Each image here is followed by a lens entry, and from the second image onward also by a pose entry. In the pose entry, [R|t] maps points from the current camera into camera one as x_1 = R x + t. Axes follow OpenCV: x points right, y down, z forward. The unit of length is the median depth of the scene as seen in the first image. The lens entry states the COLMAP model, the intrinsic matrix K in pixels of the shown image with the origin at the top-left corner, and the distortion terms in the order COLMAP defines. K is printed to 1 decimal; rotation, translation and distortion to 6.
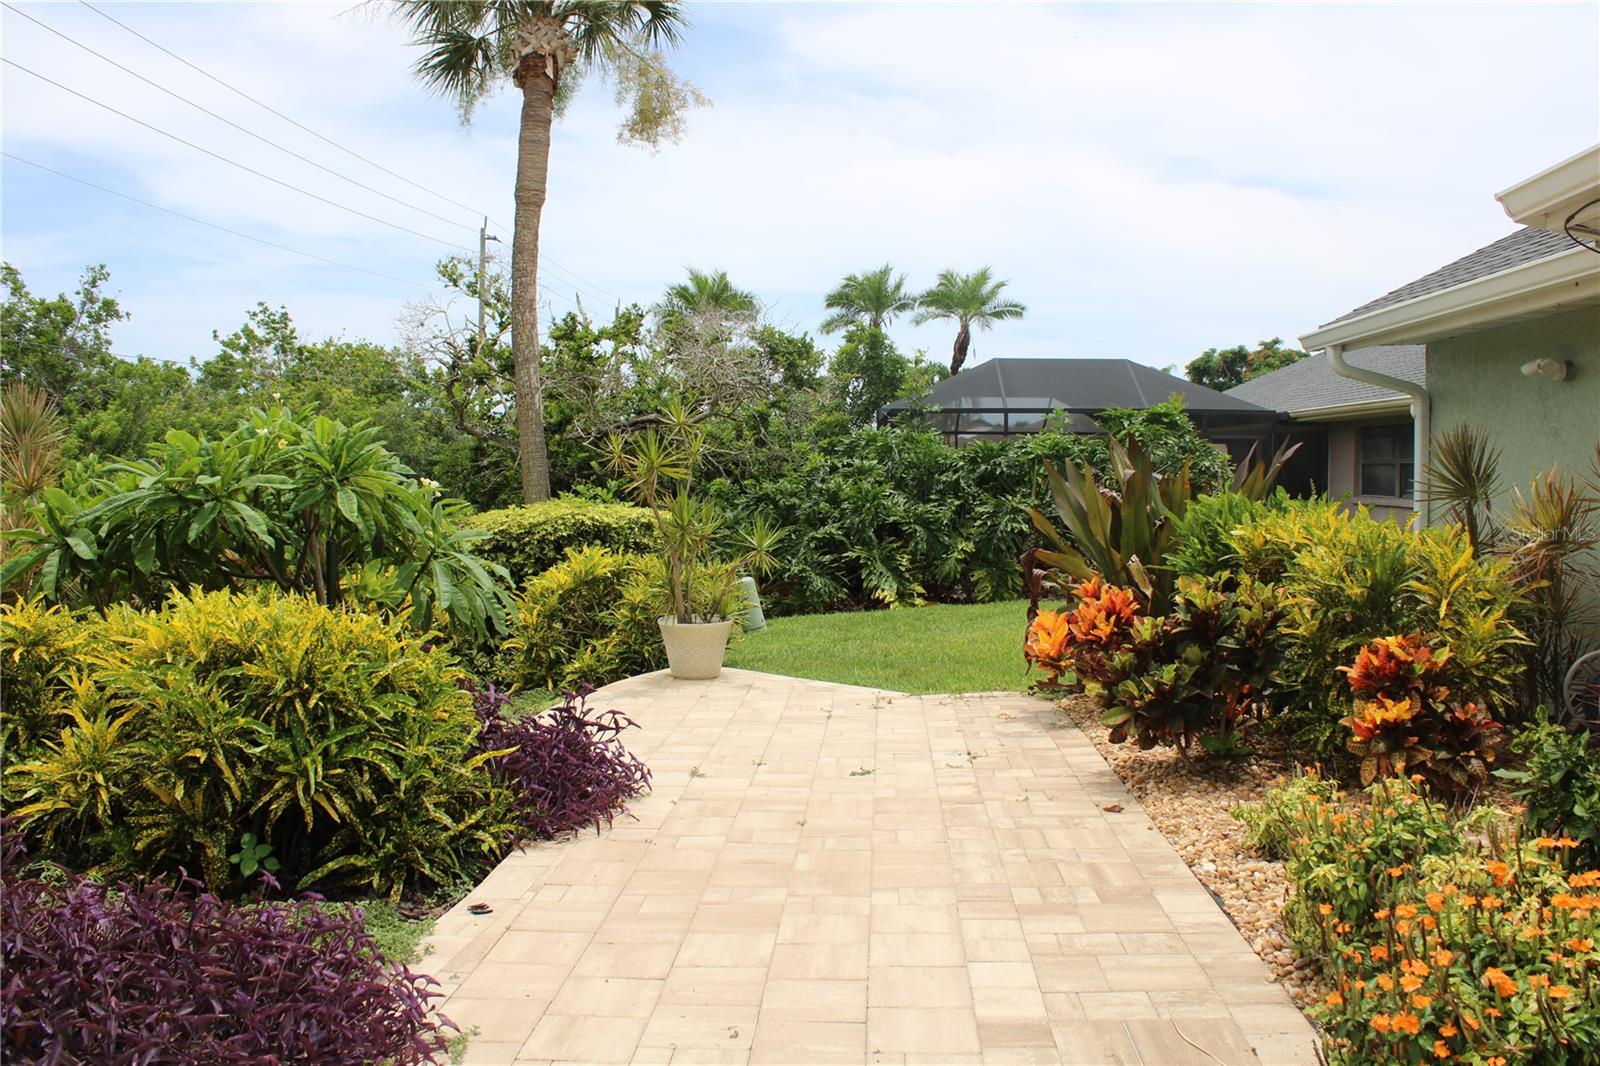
lens RADIAL K [[1343.3, 0, 822.0], [0, 1343.3, 509.5], [0, 0, 1]] dist [-0.151235, 0.134897]
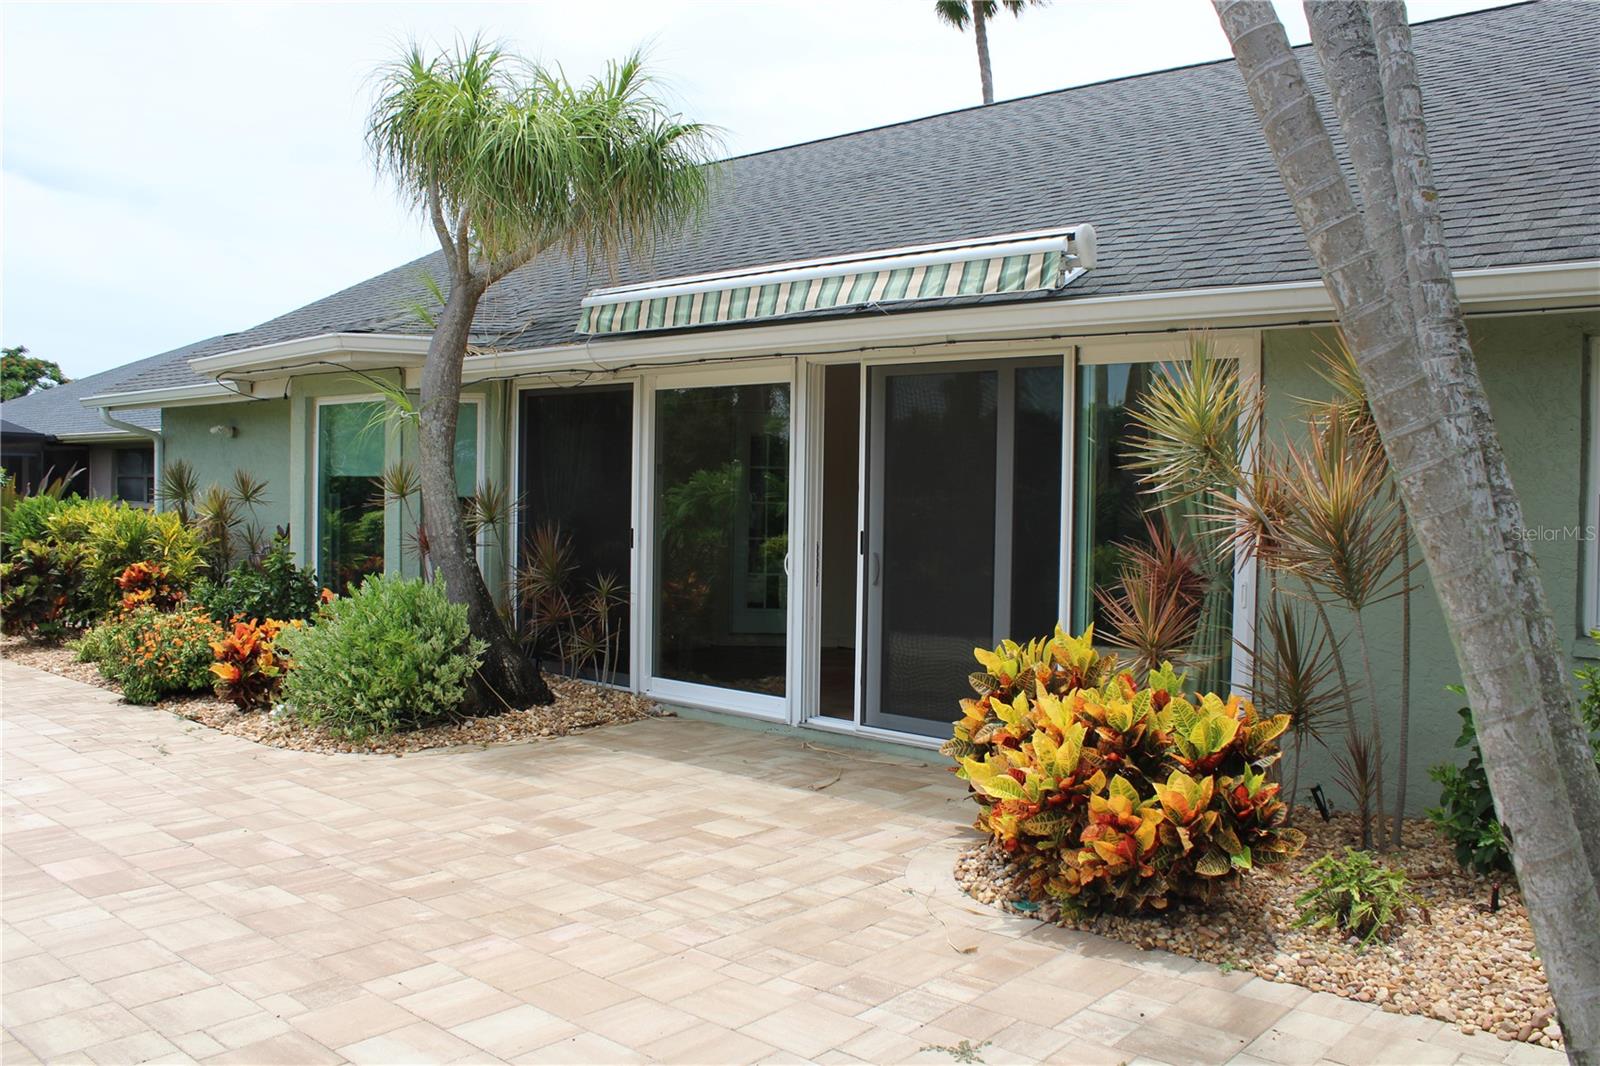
lens RADIAL K [[1343.3, 0, 822.0], [0, 1343.3, 509.5], [0, 0, 1]] dist [-0.151235, 0.134897]
pose [[0.628395, -0.007881, 0.777855, -0.444413], [0.013731, 0.999905, -0.000962, 0.024933], [-0.777774, 0.011286, 0.628443, -1.029919]]
